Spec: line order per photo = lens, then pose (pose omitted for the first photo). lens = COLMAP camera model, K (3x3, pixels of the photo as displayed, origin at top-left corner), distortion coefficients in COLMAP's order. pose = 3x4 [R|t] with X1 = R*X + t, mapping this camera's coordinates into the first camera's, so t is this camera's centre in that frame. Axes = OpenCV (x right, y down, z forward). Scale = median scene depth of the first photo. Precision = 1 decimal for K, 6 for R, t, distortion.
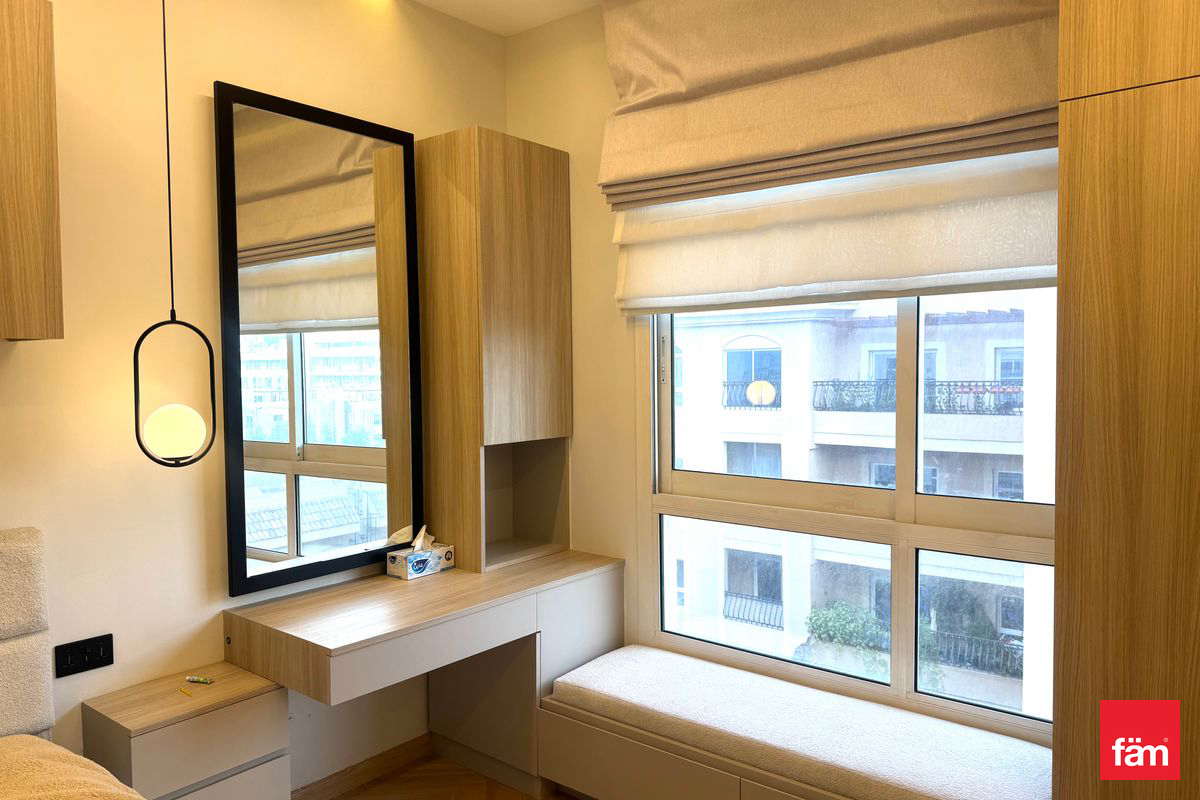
lens RADIAL K [[846.5, 0, 593.0], [0, 846.5, 402.9], [0, 0, 1]] dist [0.049773, -0.063393]
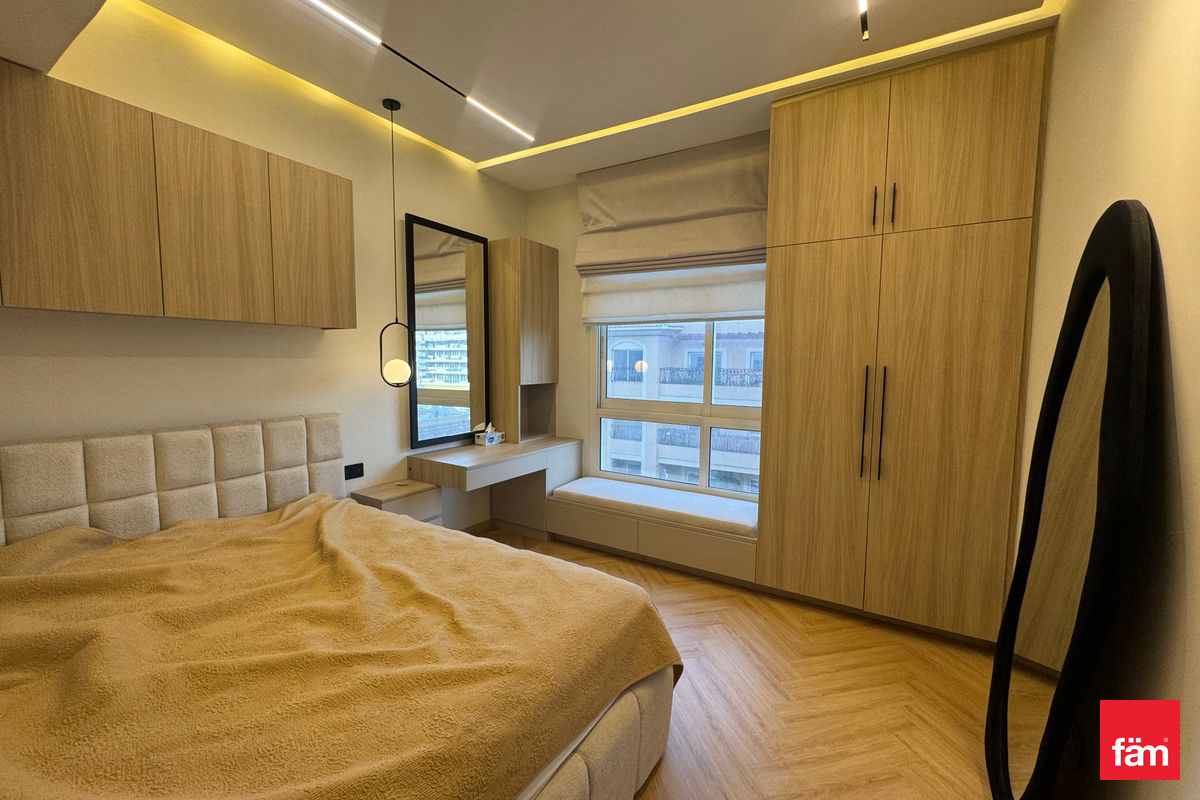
lens RADIAL K [[478.6, 0, 602.0], [0, 478.6, 397.2], [0, 0, 1]] dist [-0.006194, 0.001359]
pose [[0.990407, 0.006929, 0.138006, -0.092205], [-0.011771, 0.999342, 0.034301, 0.037814], [-0.137677, -0.035597, 0.989837, -0.240768]]
